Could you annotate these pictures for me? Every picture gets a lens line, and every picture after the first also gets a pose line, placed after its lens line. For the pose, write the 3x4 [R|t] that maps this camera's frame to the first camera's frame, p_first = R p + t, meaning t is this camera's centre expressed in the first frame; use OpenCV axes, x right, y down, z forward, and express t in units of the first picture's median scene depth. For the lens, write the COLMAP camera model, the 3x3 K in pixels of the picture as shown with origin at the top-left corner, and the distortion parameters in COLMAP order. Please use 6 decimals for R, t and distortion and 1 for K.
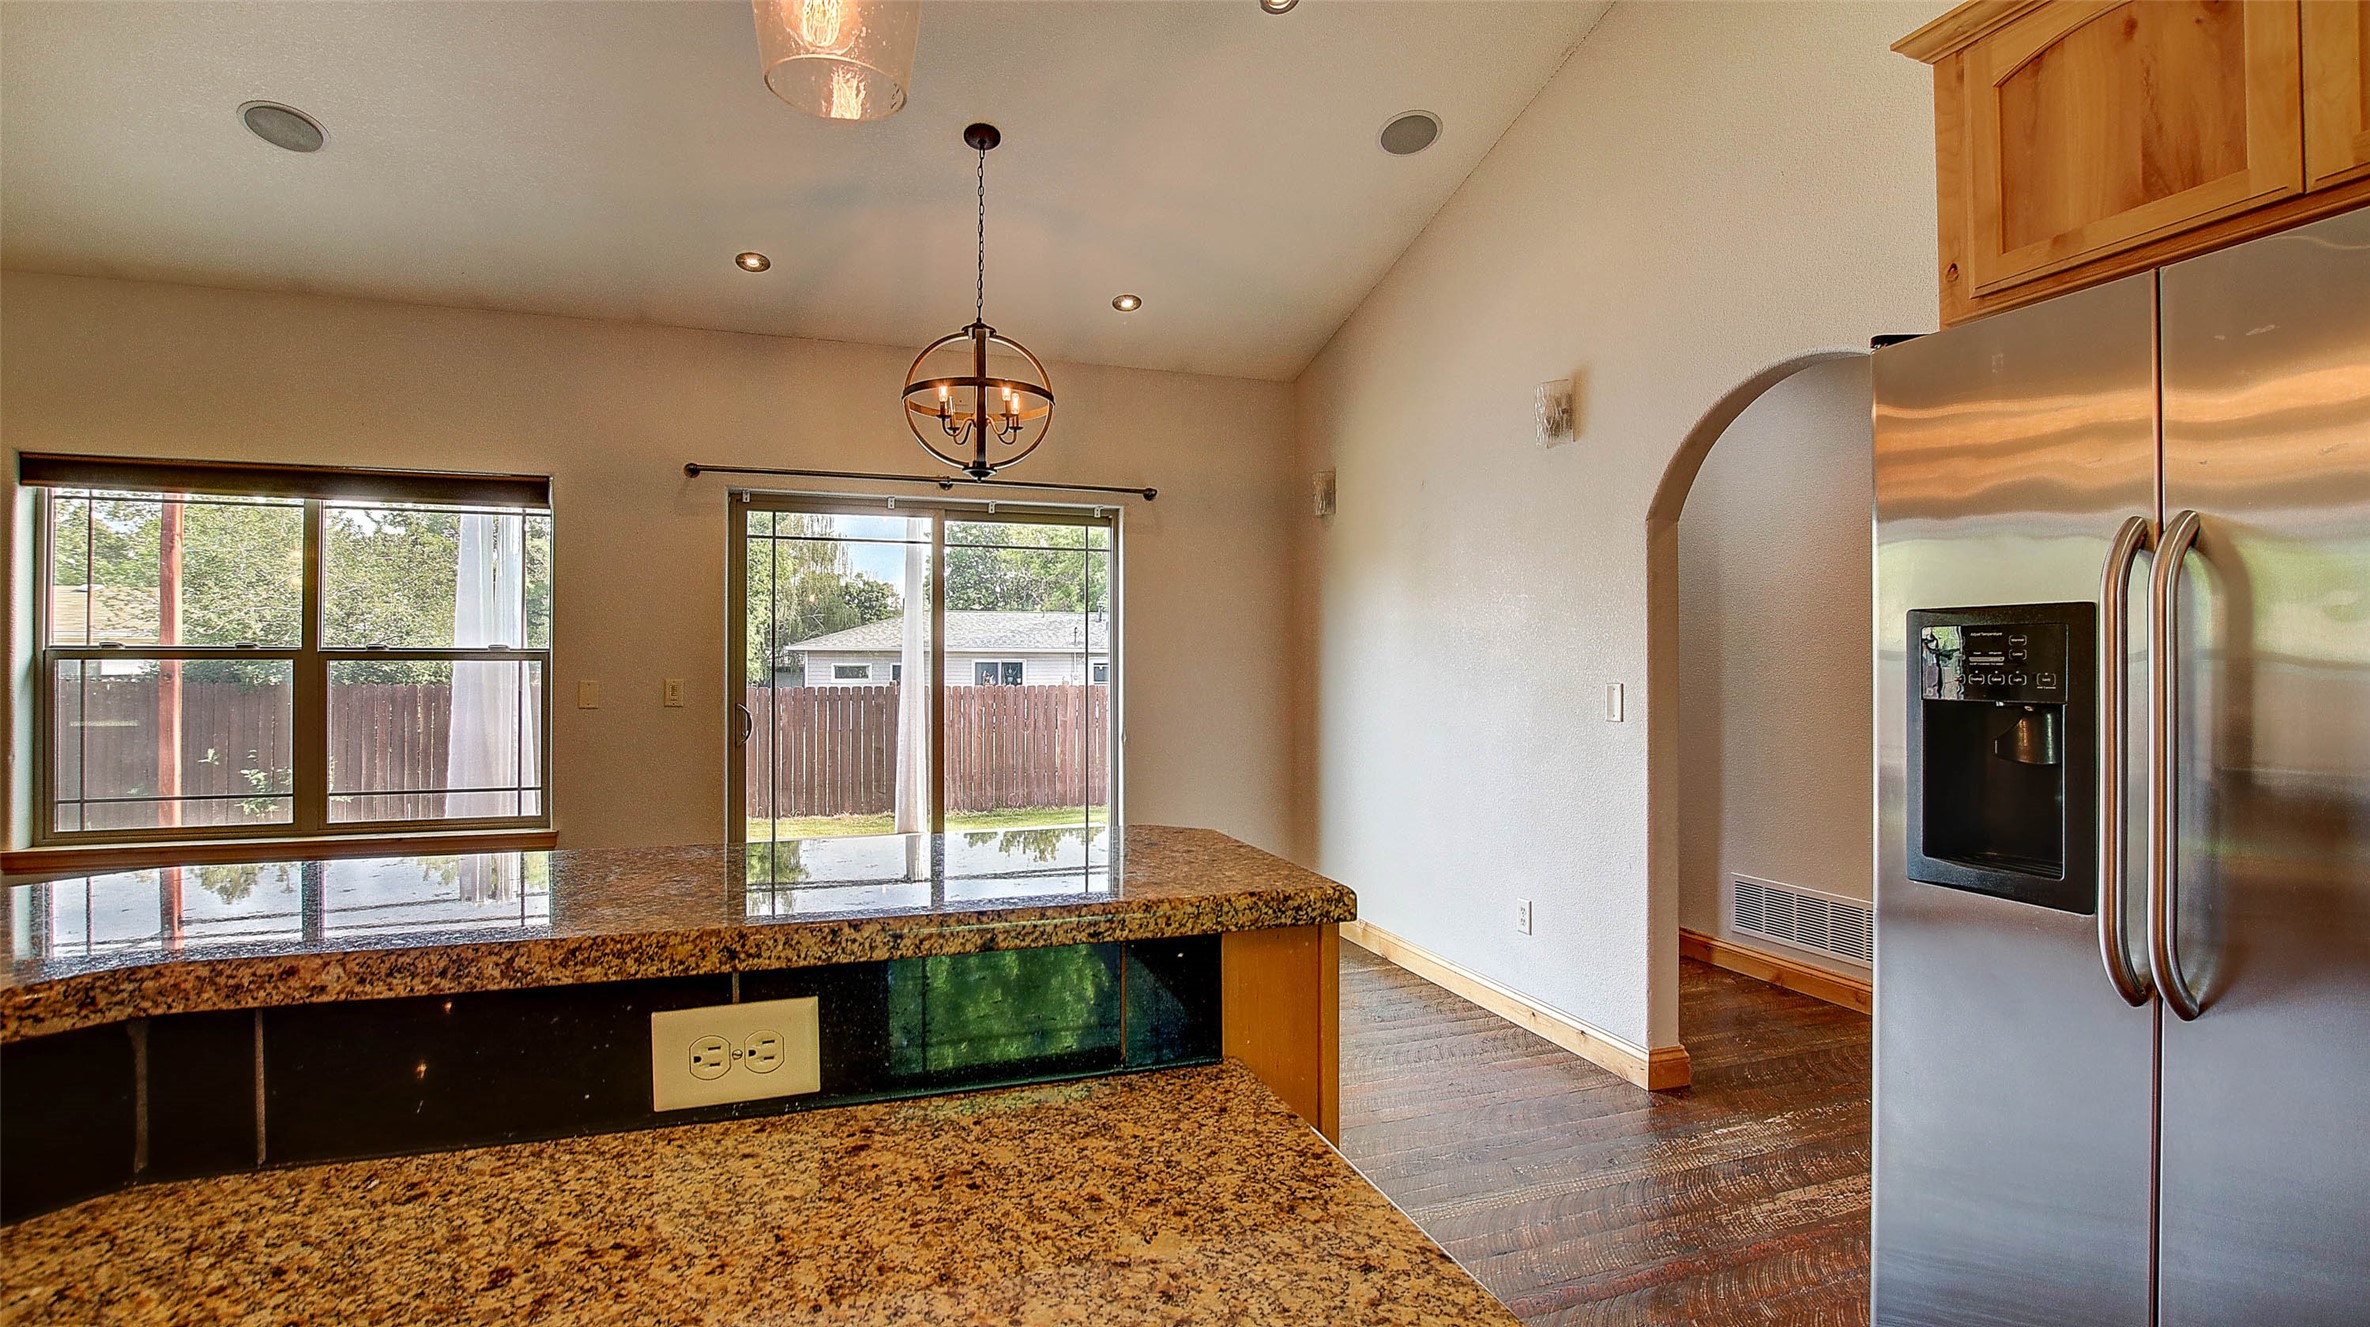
lens RADIAL K [[1031.3, 0, 1183.2], [0, 1031.3, 648.7], [0, 0, 1]] dist [-0.015219, 0.000170]
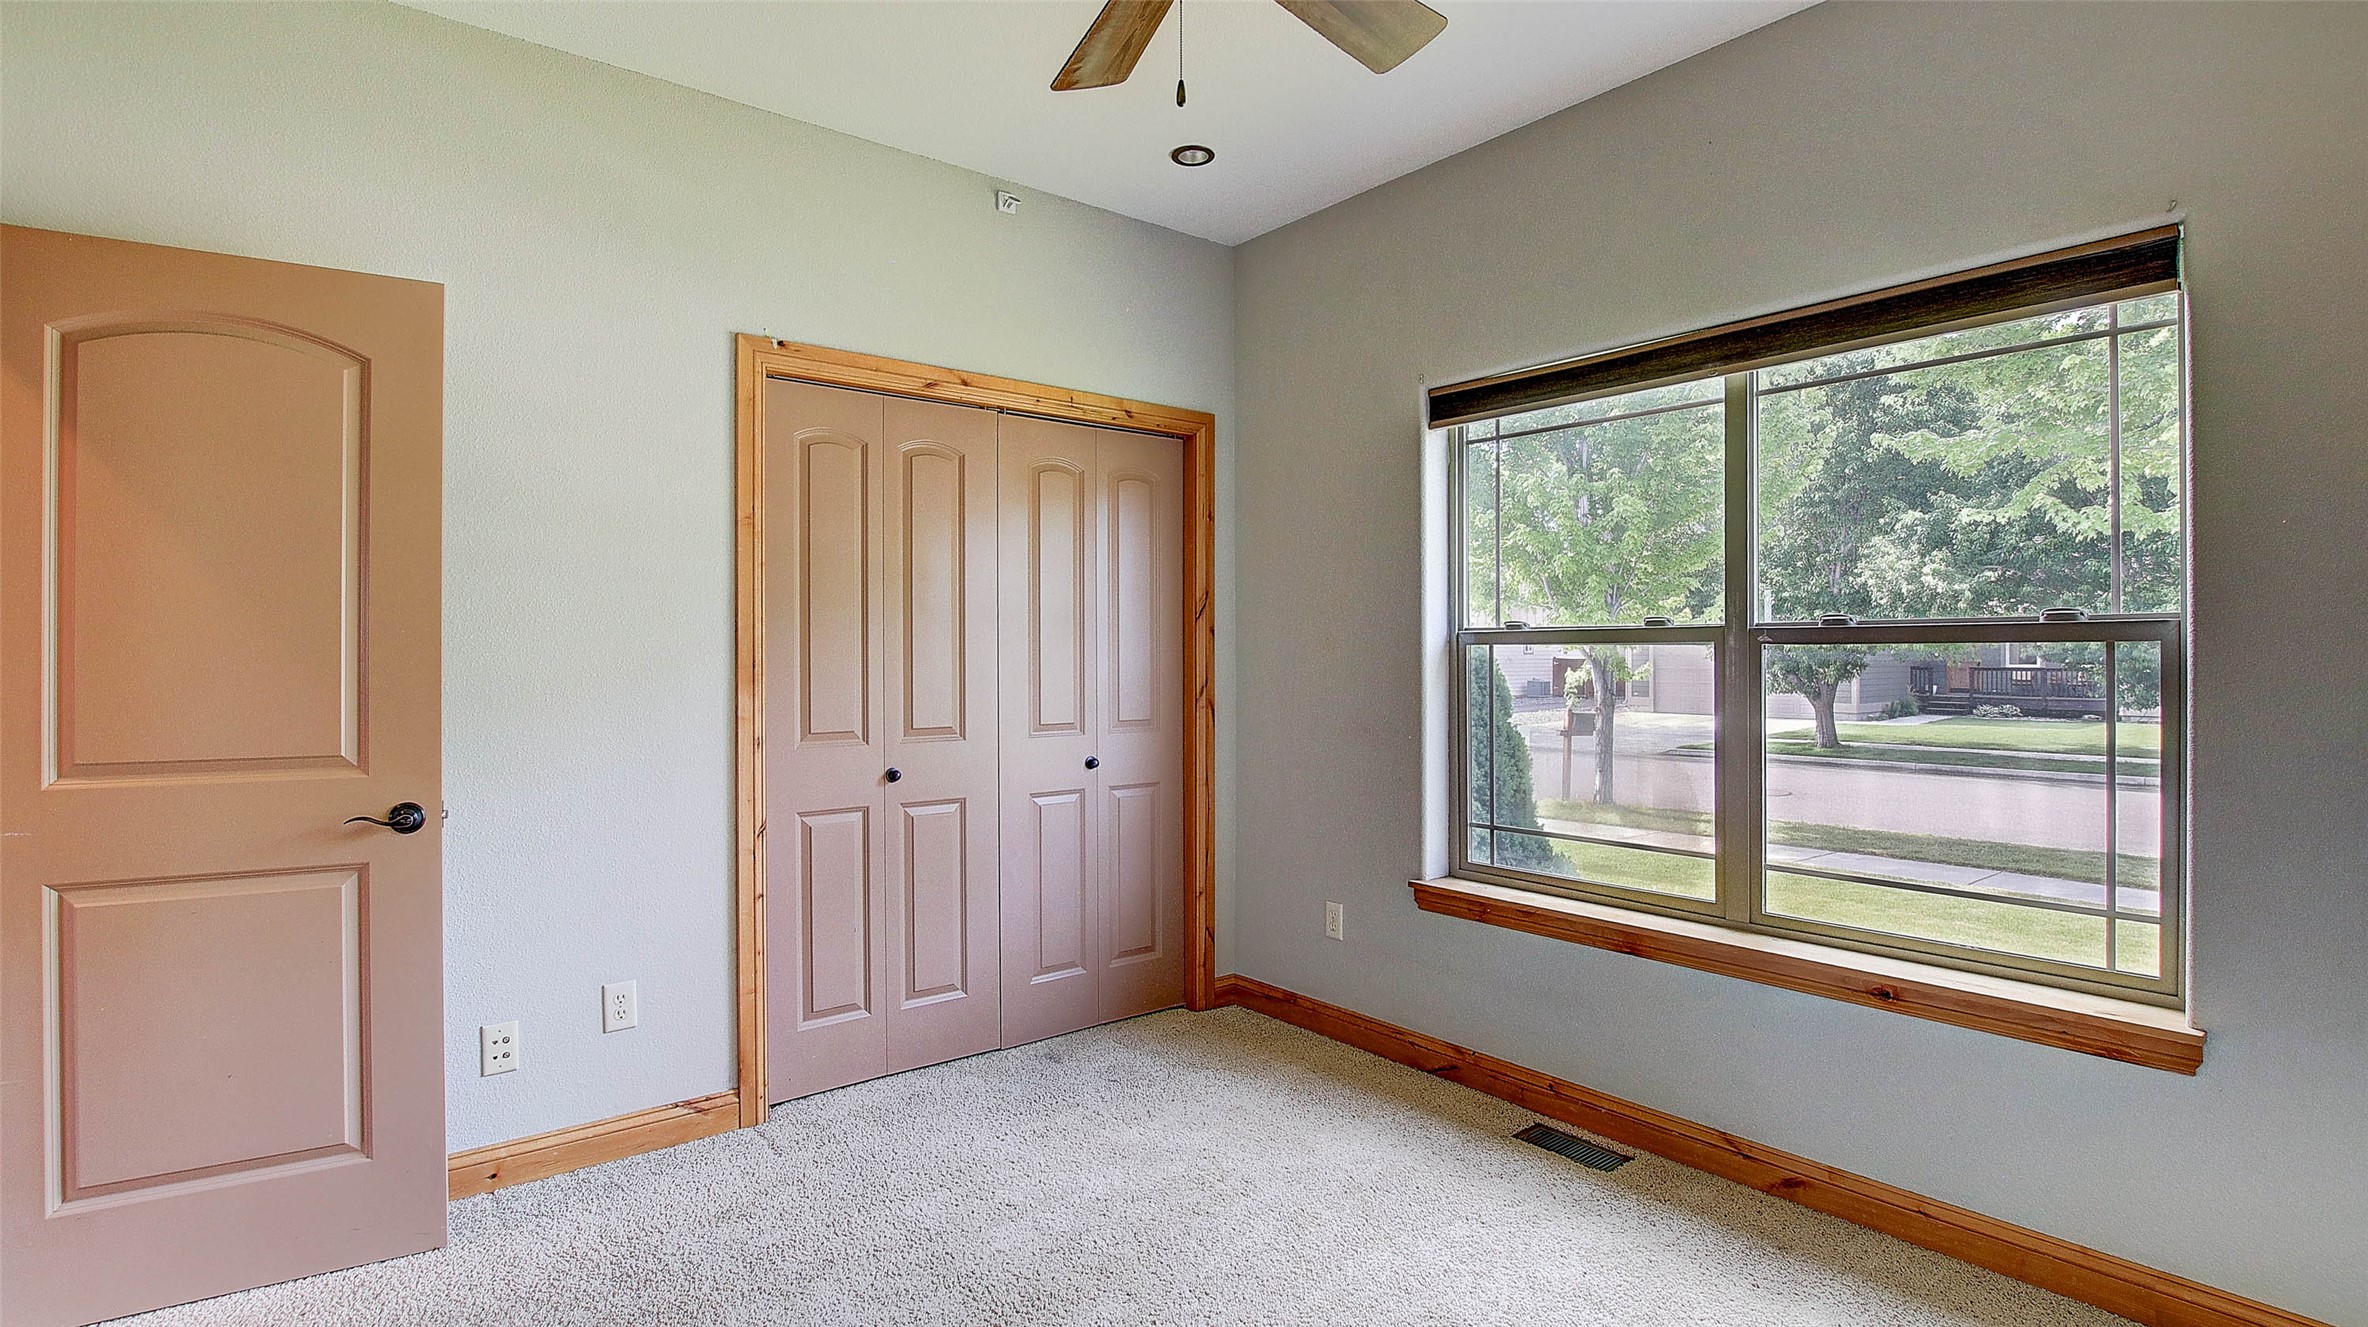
lens RADIAL K [[1140.6, 0, 1184.0], [0, 1140.6, 663.5], [0, 0, 1]] dist [0.002376, 0.000412]
pose [[0.294482, 0.004691, -0.955646, -0.294982], [0.017757, 0.999788, 0.010380, 0.010131], [0.955492, -0.020026, 0.294336, 0.477723]]
